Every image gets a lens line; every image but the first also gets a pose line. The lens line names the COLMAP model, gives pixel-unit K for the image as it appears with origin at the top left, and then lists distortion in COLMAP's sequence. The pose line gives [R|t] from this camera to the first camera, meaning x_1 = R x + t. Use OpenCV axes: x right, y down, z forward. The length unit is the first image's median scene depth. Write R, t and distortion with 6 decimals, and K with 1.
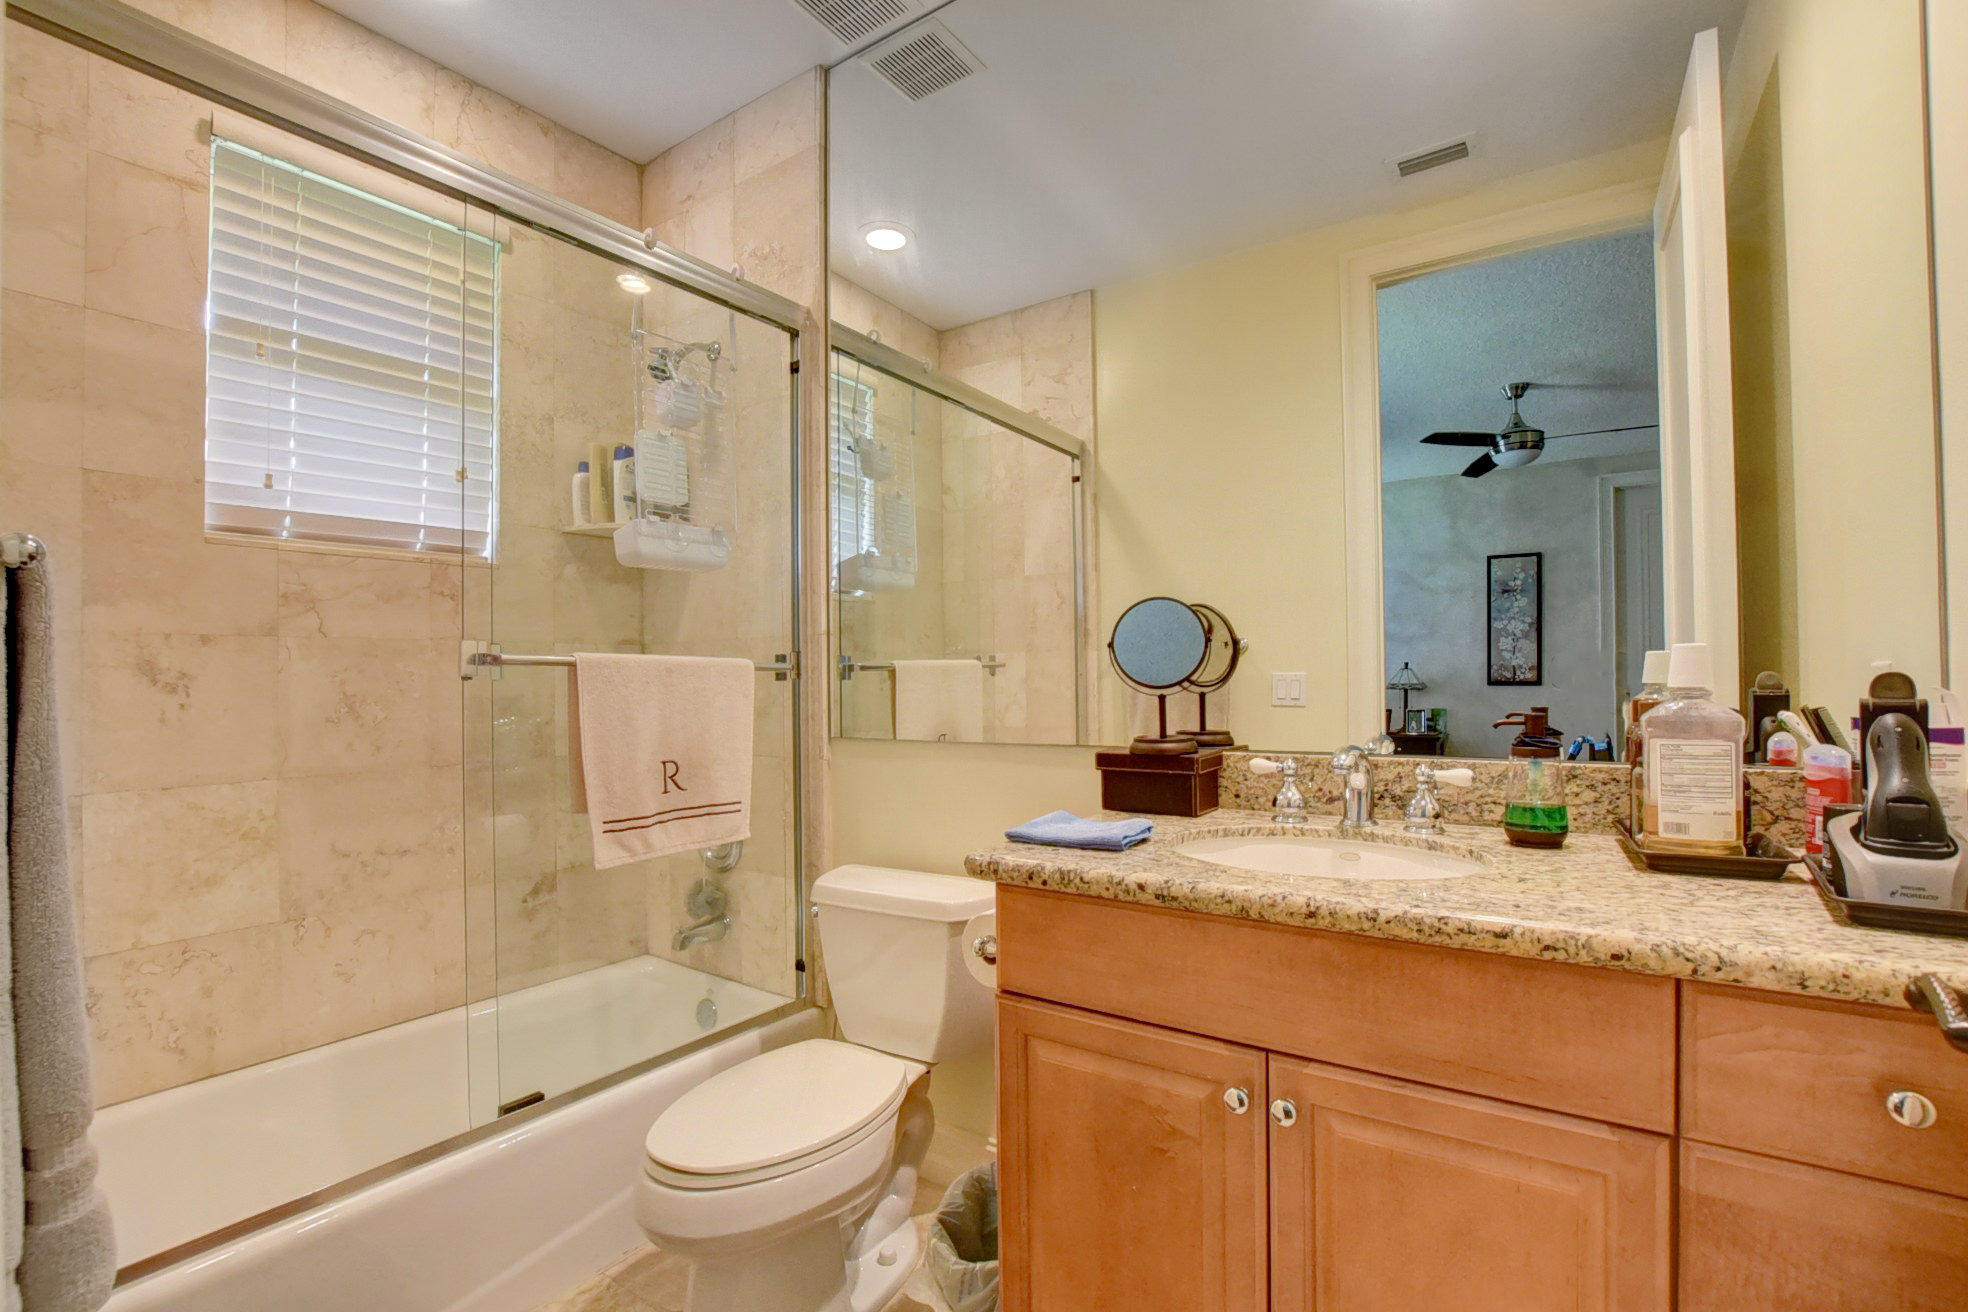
lens RADIAL K [[903.1, 0, 985.0], [0, 903.1, 664.4], [0, 0, 1]] dist [-0.028934, 0.003393]
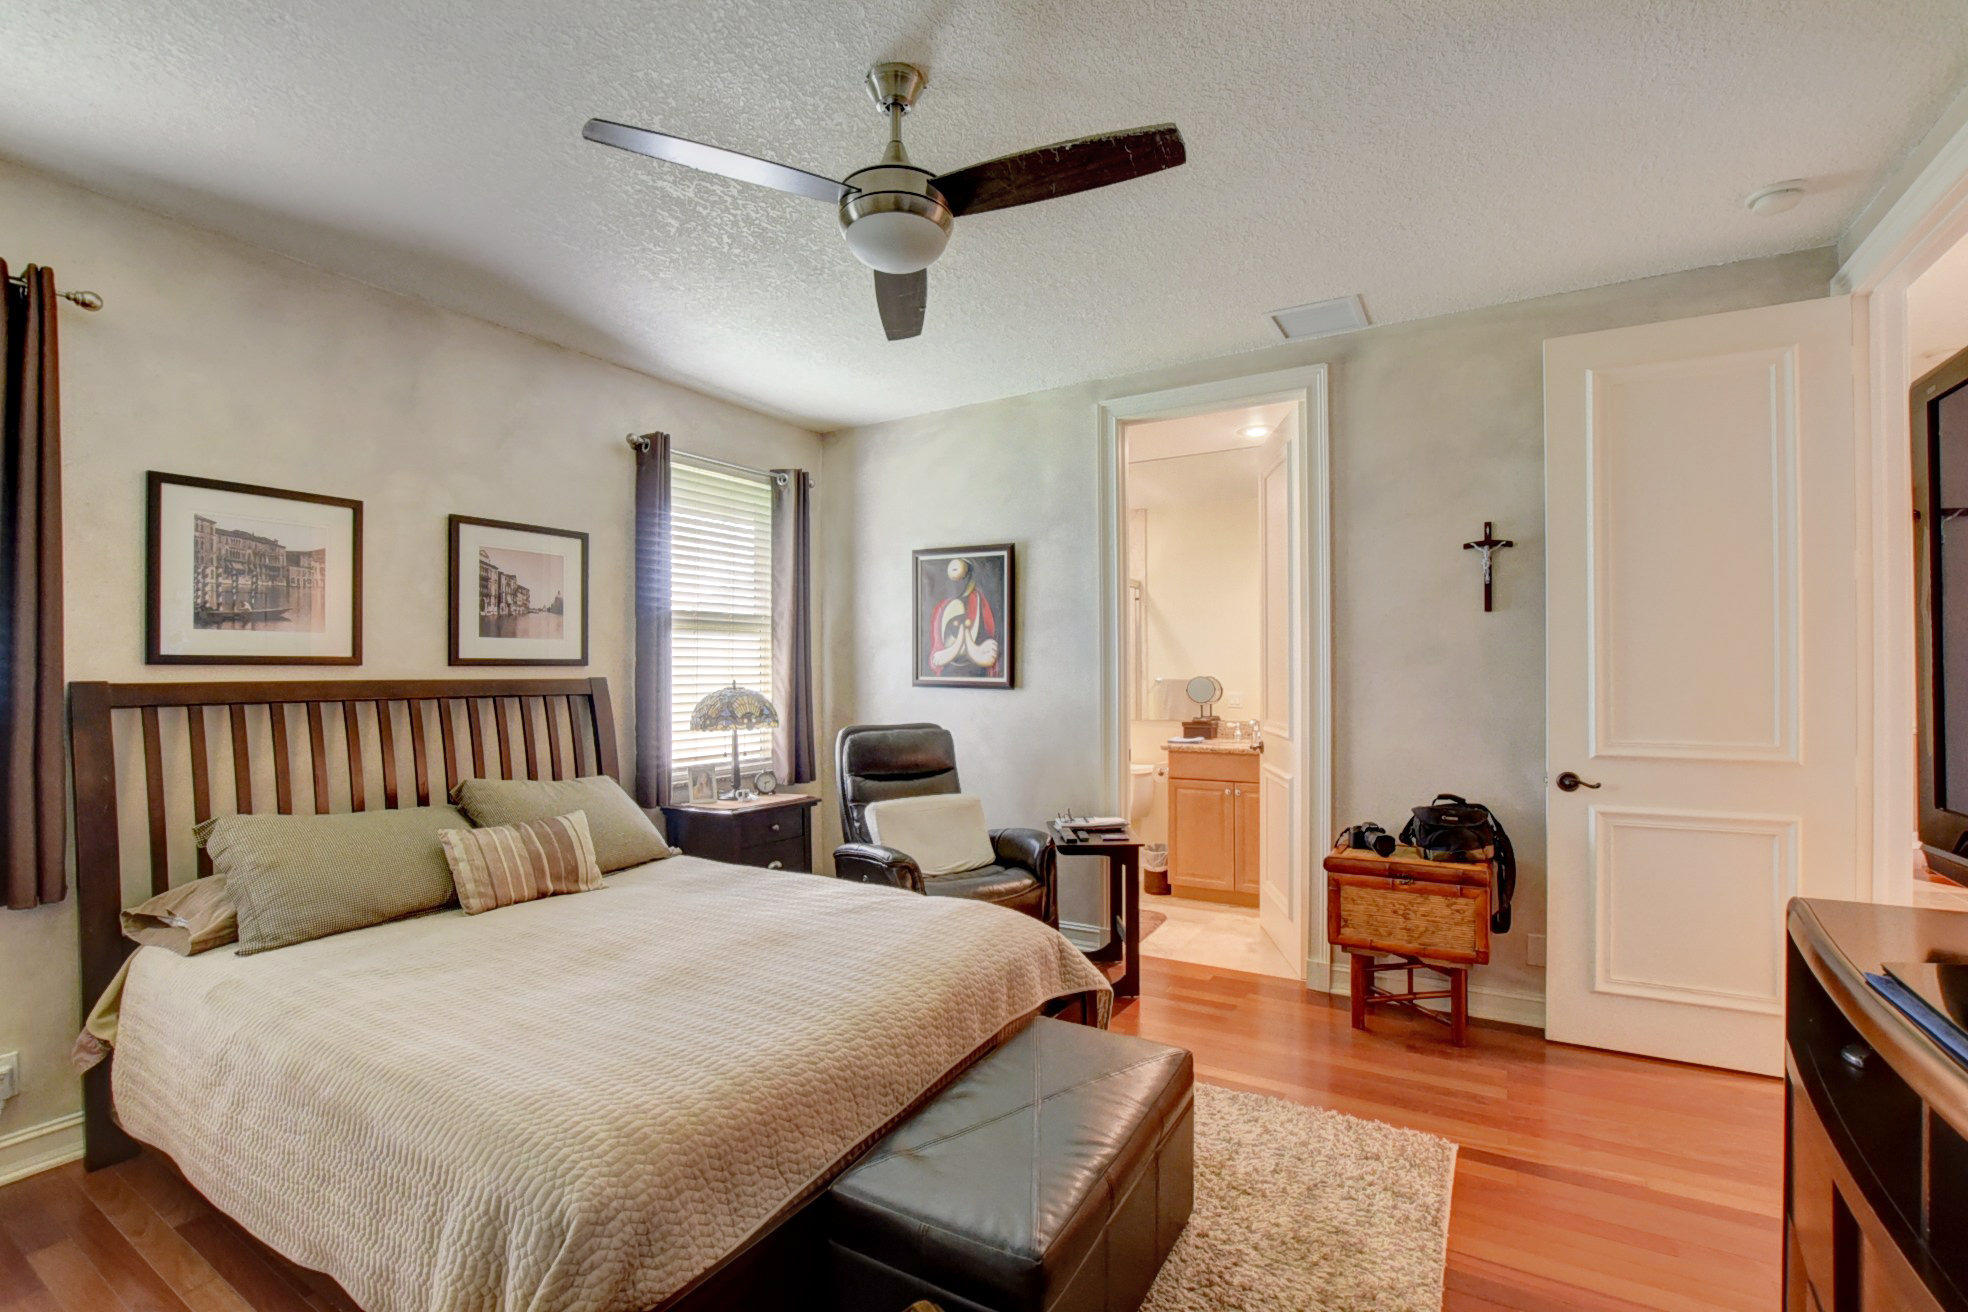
lens RADIAL K [[903.1, 0, 981.3], [0, 903.1, 669.0], [0, 0, 1]] dist [-0.028934, 0.003393]
pose [[0.997632, 0.014544, 0.067226, -0.879795], [-0.015056, 0.999861, 0.007111, -0.116035], [-0.067113, -0.008106, 0.997712, -2.387564]]
